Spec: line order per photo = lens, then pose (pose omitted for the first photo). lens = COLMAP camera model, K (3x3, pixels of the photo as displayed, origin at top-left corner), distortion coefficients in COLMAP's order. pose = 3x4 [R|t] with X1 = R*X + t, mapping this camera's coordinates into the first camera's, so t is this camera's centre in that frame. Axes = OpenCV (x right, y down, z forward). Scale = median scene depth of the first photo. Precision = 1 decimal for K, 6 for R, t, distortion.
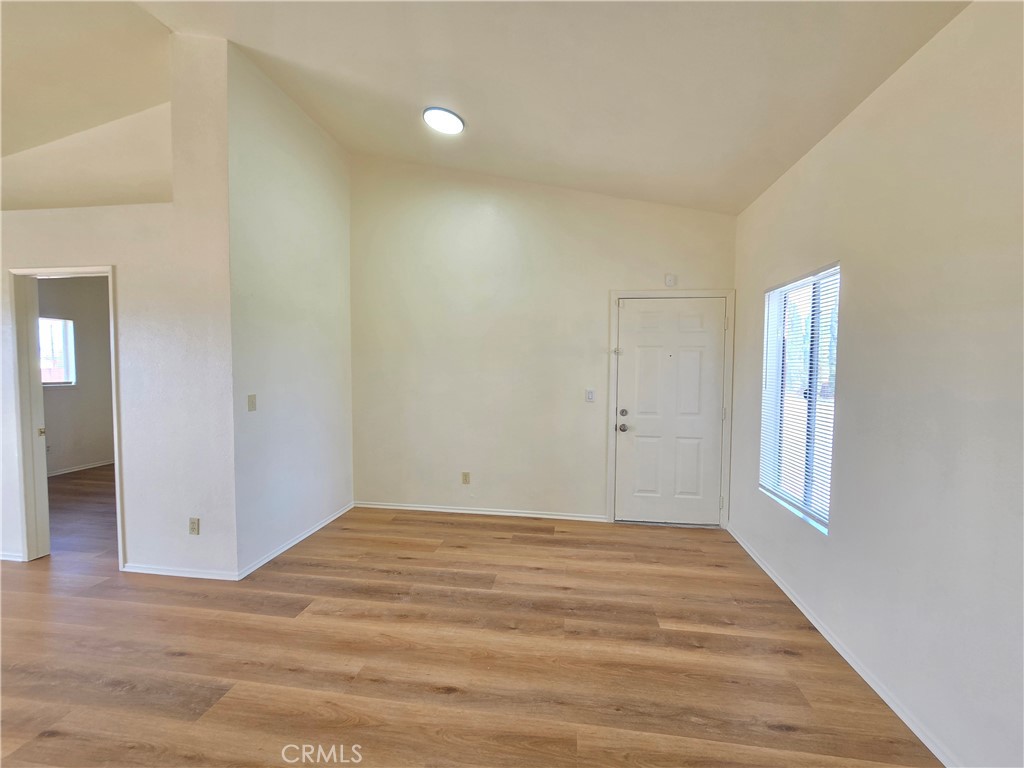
lens RADIAL K [[421.4, 0, 507.1], [0, 421.4, 375.3], [0, 0, 1]] dist [-0.004484, 0.000807]
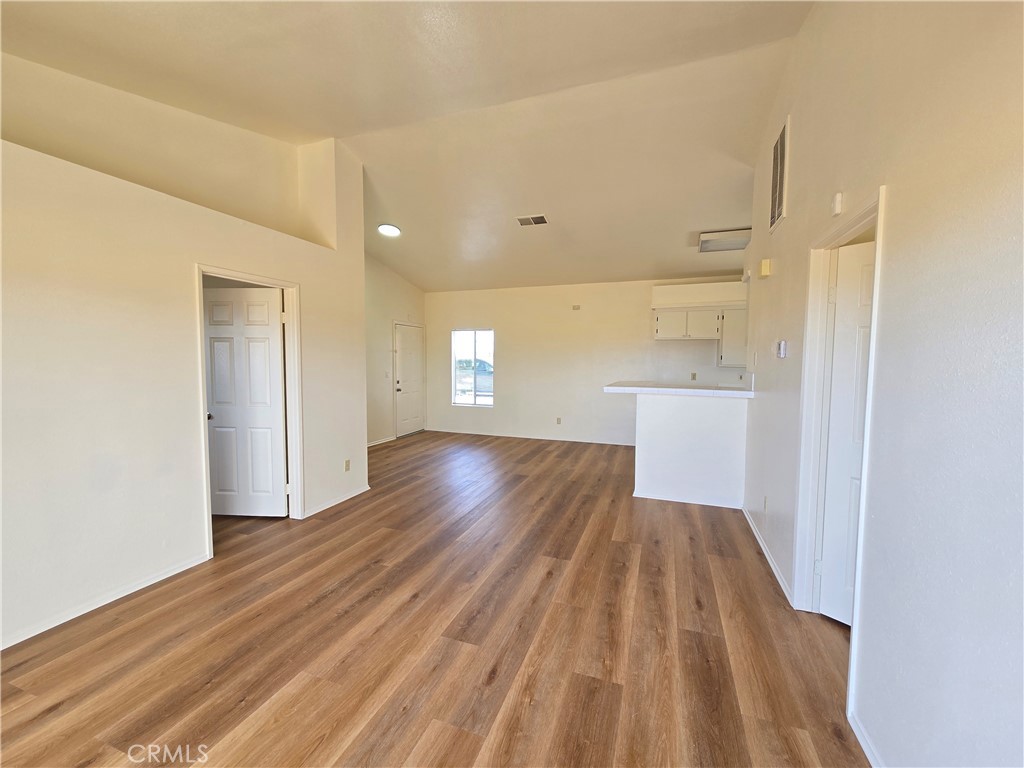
lens RADIAL K [[421.4, 0, 515.3], [0, 421.4, 387.6], [0, 0, 1]] dist [-0.004484, 0.000807]
pose [[0.190687, -0.069054, 0.979219, -2.233983], [0.019736, 0.997591, 0.066506, -0.009380], [-0.981452, 0.006644, 0.191591, 0.124707]]
